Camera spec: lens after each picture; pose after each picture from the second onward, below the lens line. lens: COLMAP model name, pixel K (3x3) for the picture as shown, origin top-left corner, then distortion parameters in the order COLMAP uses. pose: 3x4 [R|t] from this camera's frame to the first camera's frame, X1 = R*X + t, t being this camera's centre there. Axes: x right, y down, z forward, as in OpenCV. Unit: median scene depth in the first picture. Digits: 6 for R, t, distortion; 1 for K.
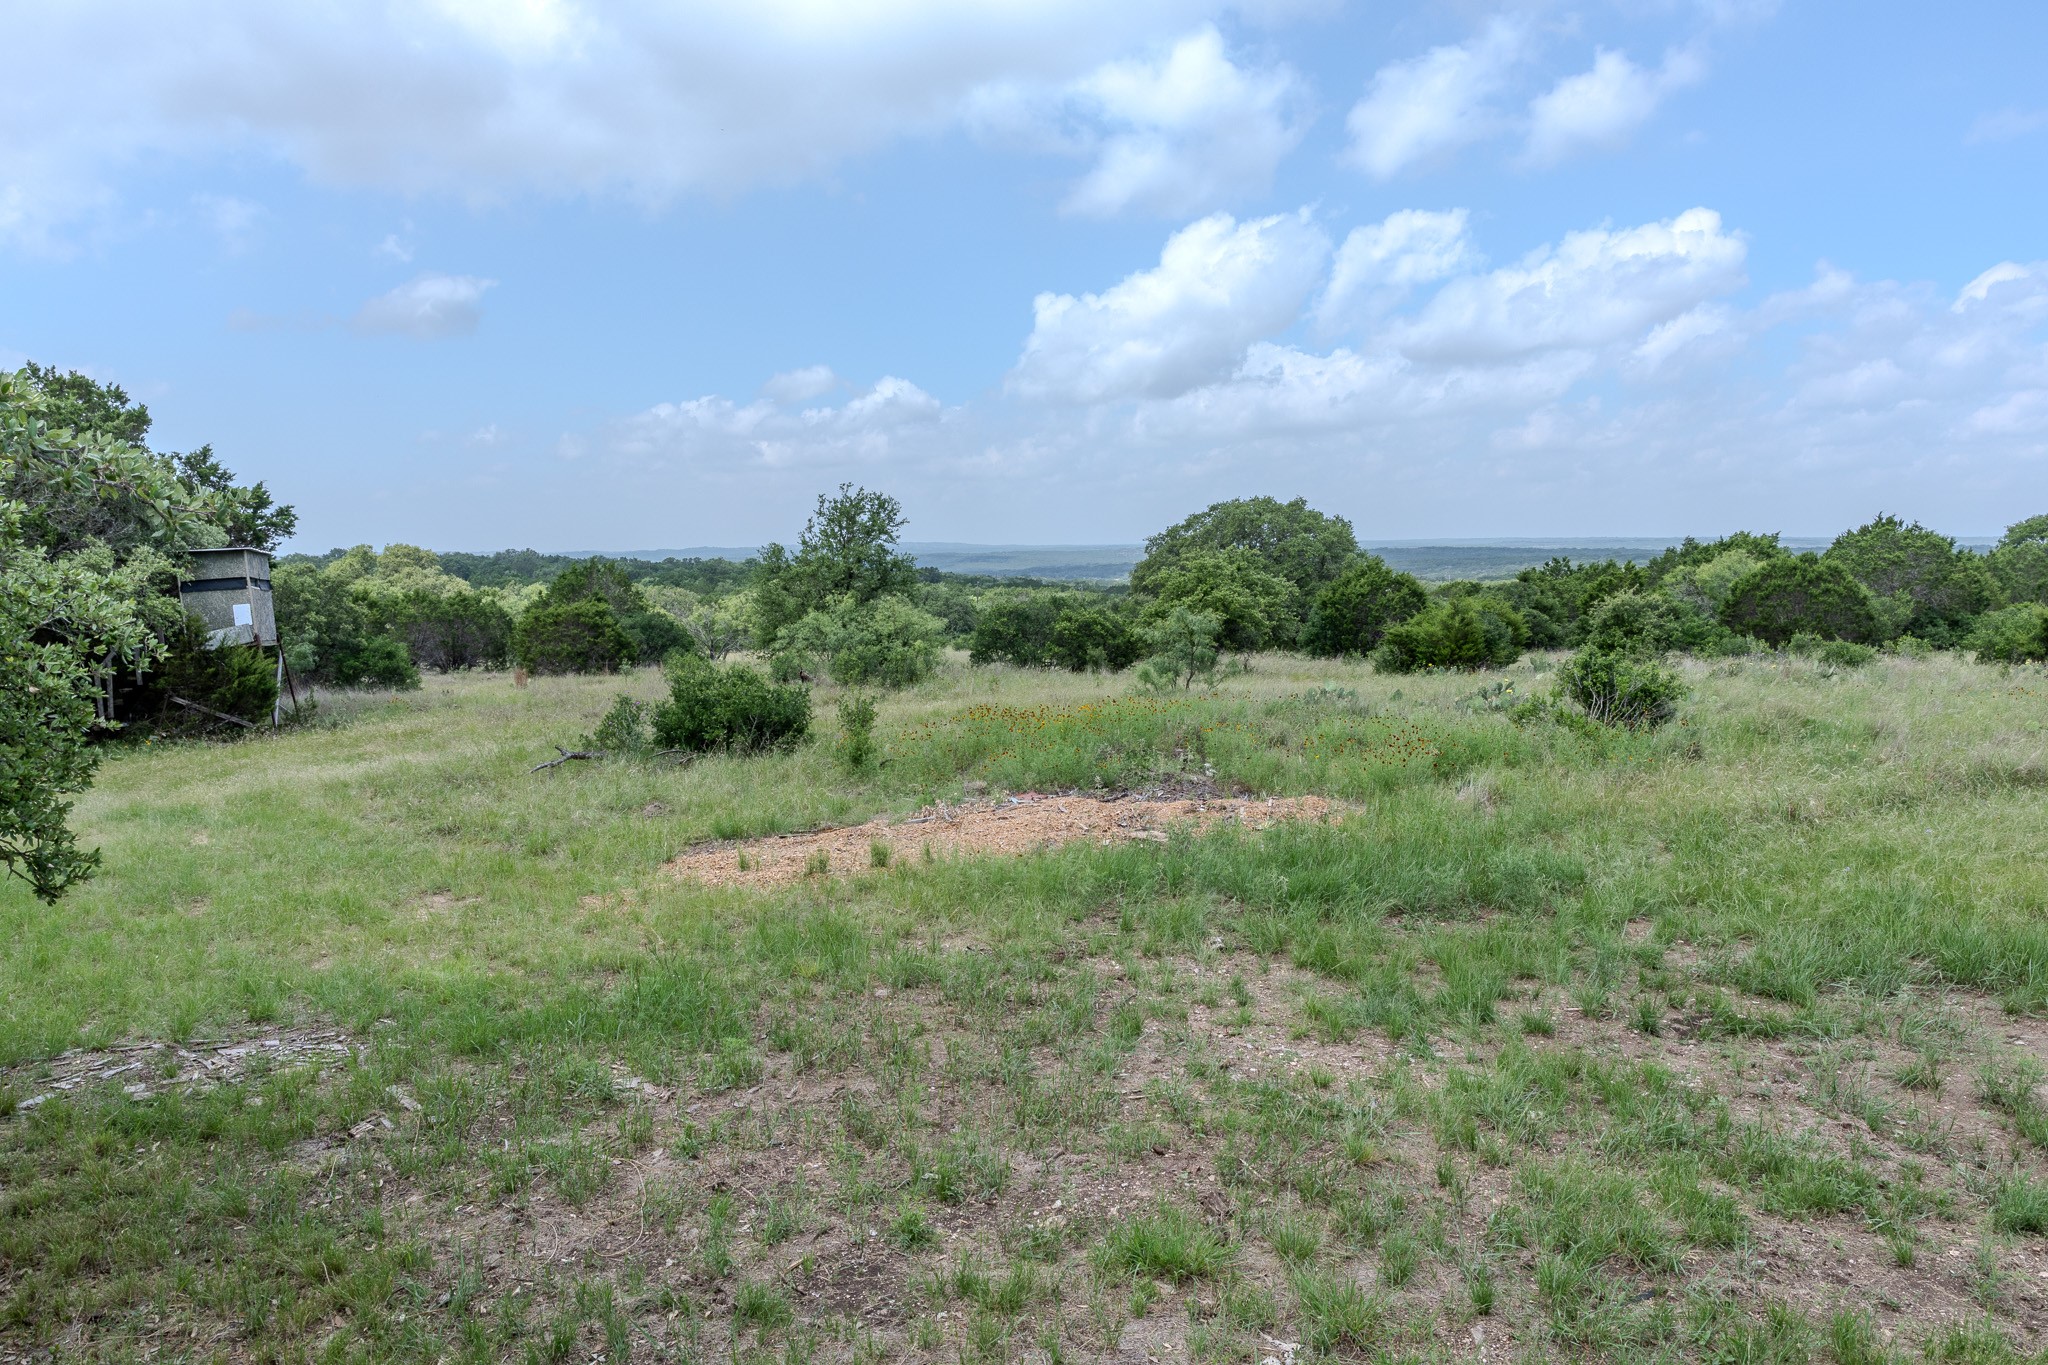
lens RADIAL K [[1406.1, 0, 1023.6], [0, 1406.1, 694.4], [0, 0, 1]] dist [-0.003782, -0.000958]
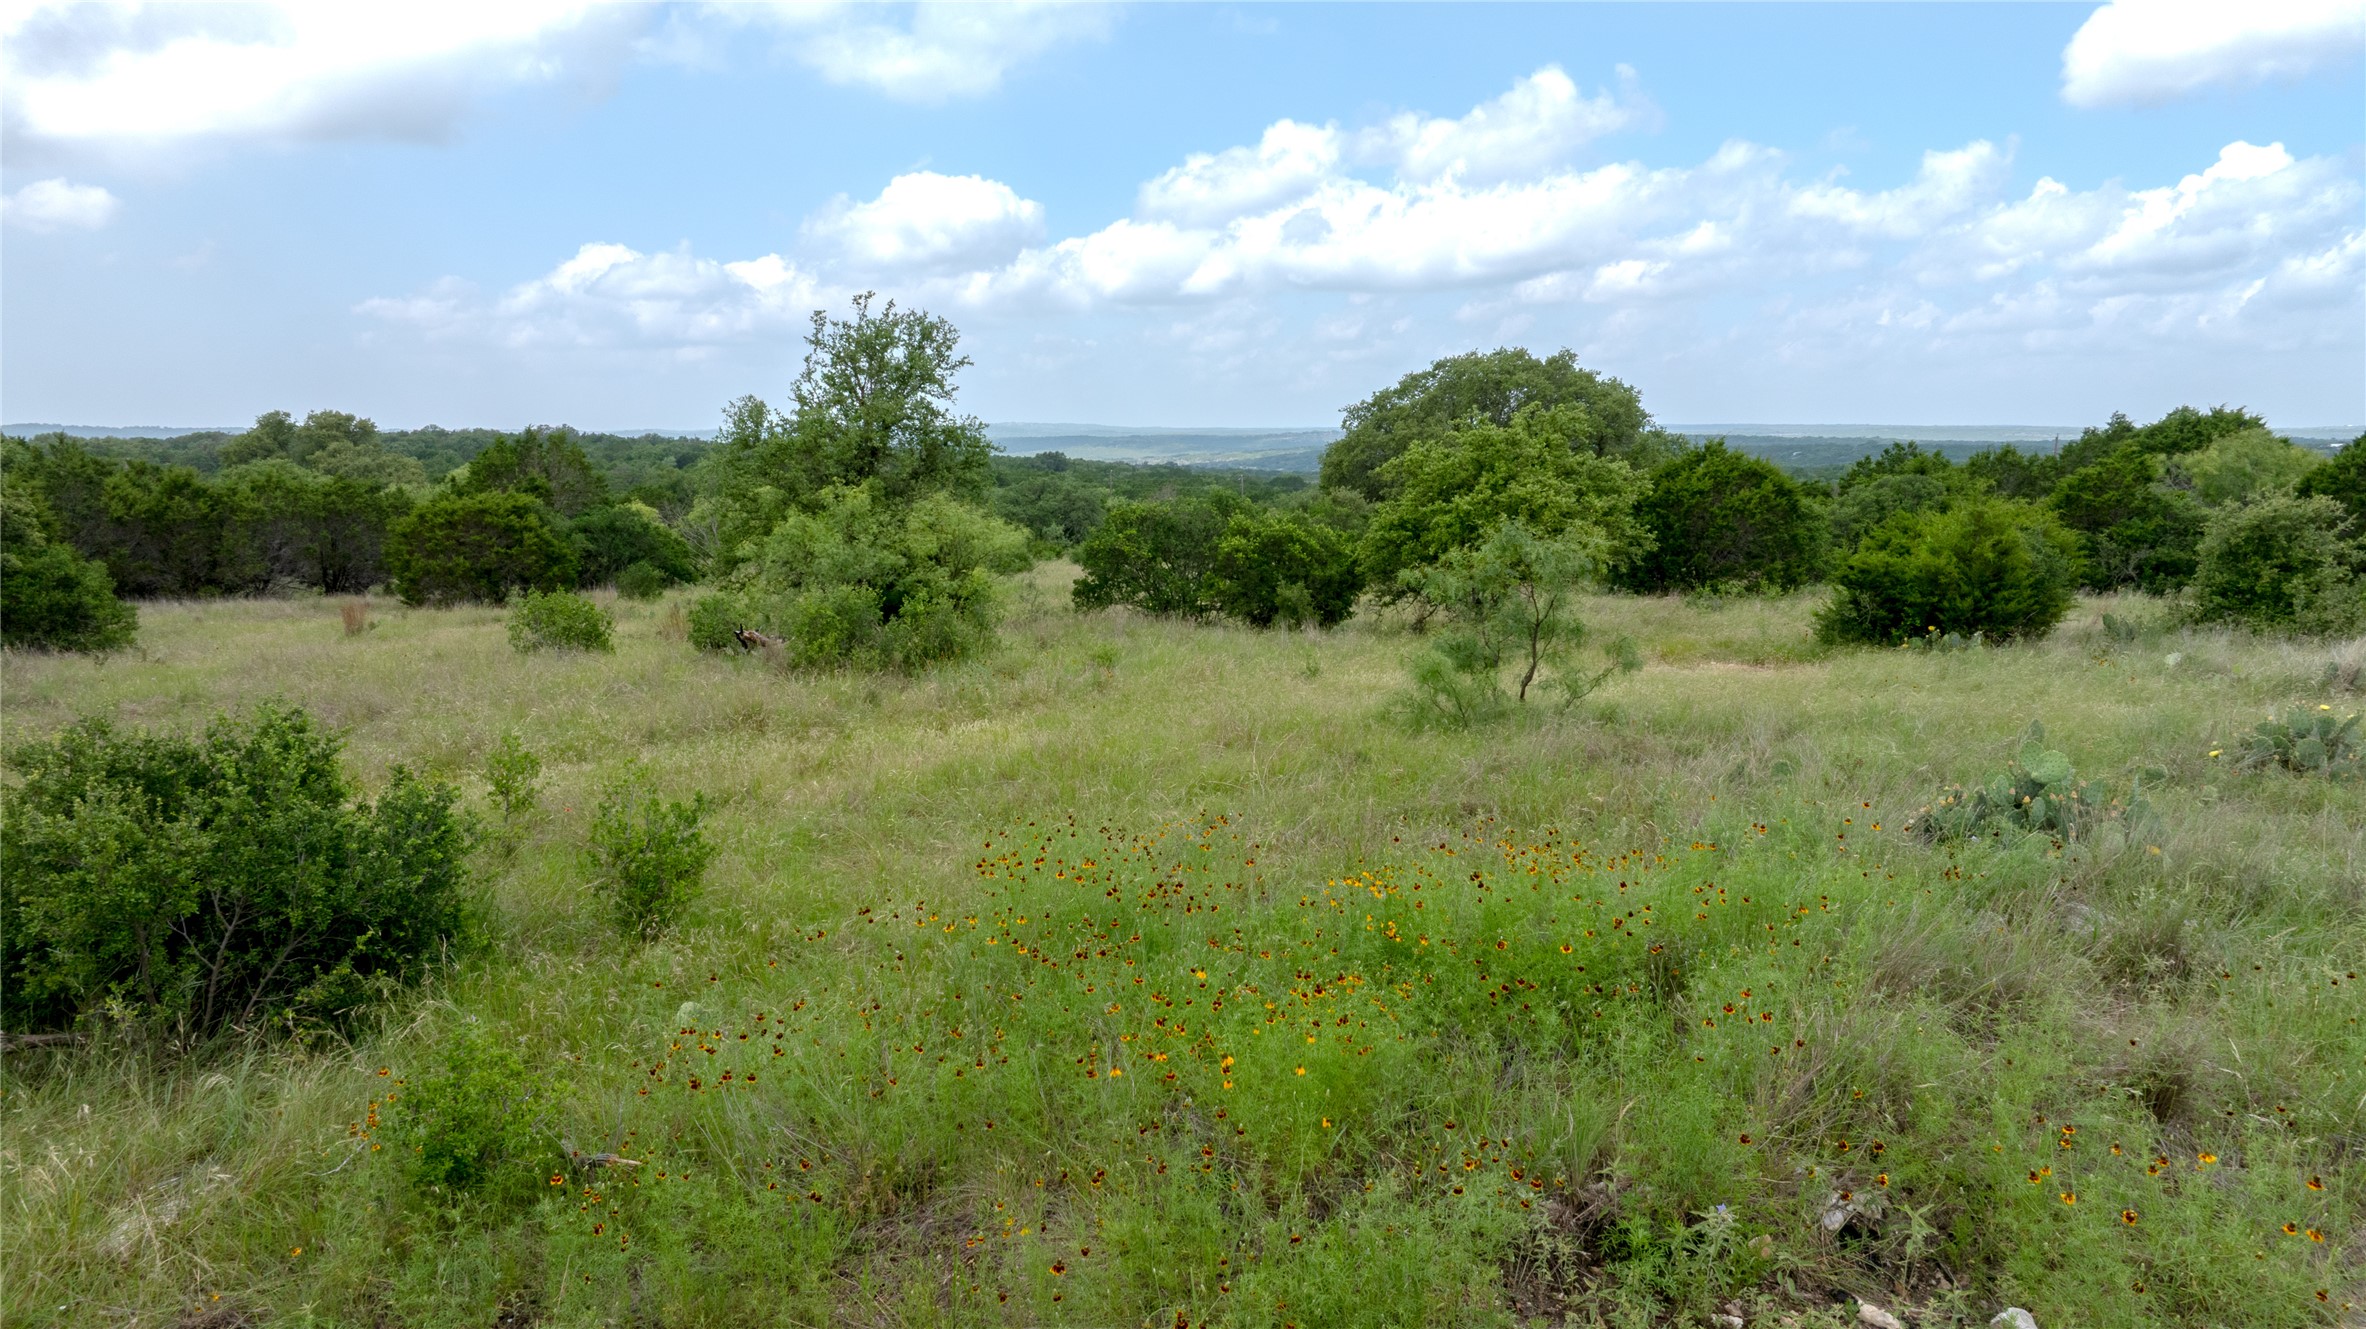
lens RADIAL K [[1635.3, 0, 1183.0], [0, 1635.3, 664.5], [0, 0, 1]] dist [-0.022682, -0.001327]
pose [[0.999905, 0.008986, 0.010417, 0.000767], [-0.009370, 0.999254, 0.037469, -0.022599], [-0.010073, -0.037563, 0.999244, 0.310396]]
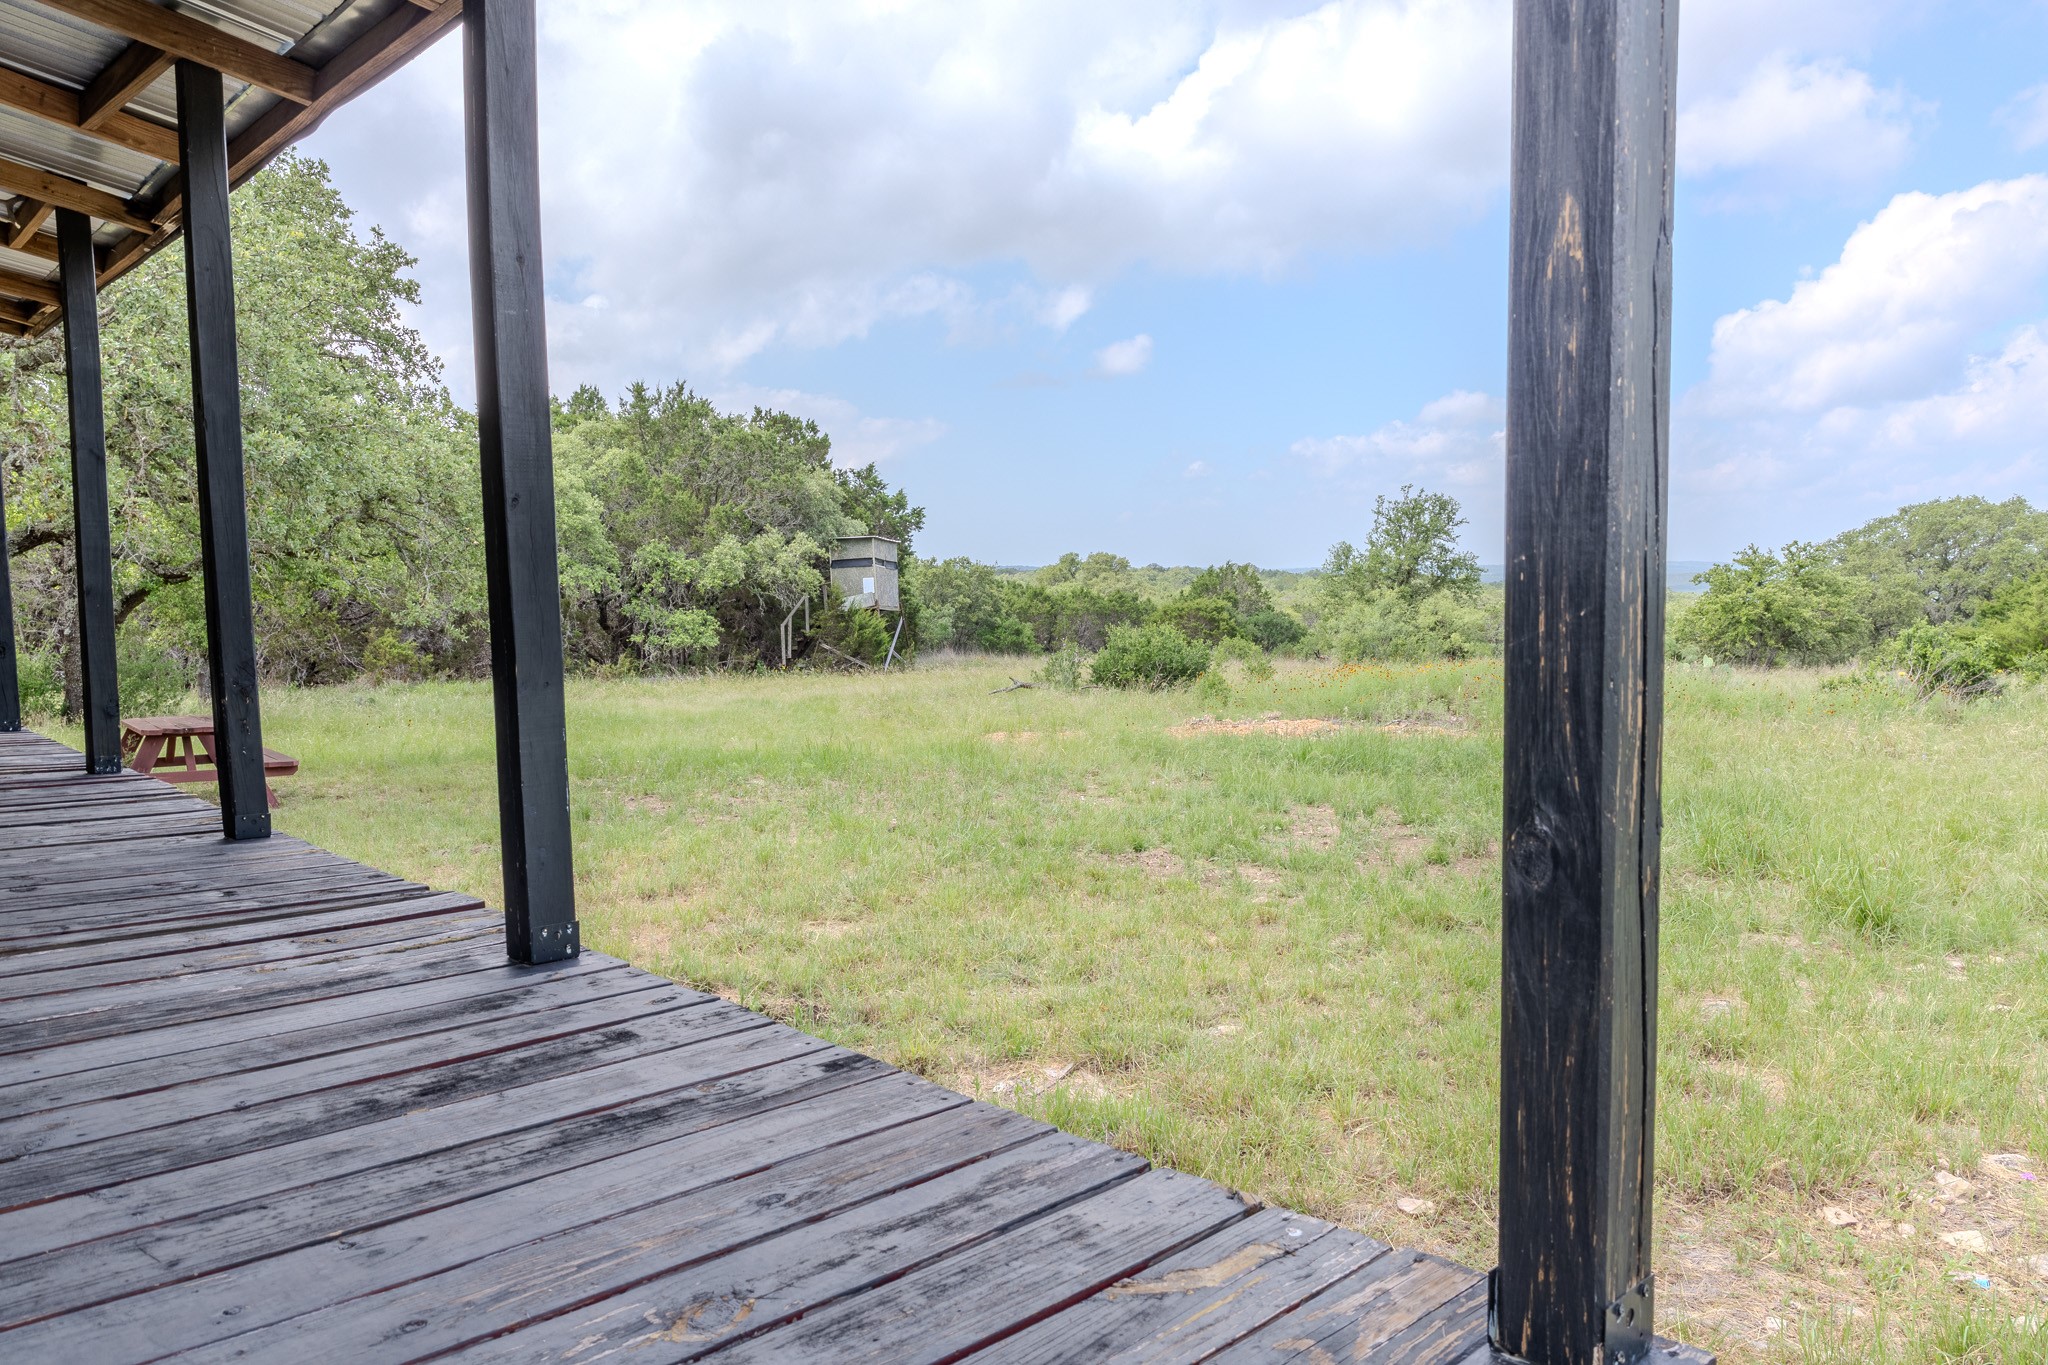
lens RADIAL K [[1406.1, 0, 1023.6], [0, 1406.1, 694.4], [0, 0, 1]] dist [-0.003782, -0.000958]
pose [[0.873835, 0.051403, -0.483498, 0.140871], [-0.057433, 0.998347, 0.002339, 0.021629], [0.482819, 0.025725, 0.875342, -0.067298]]
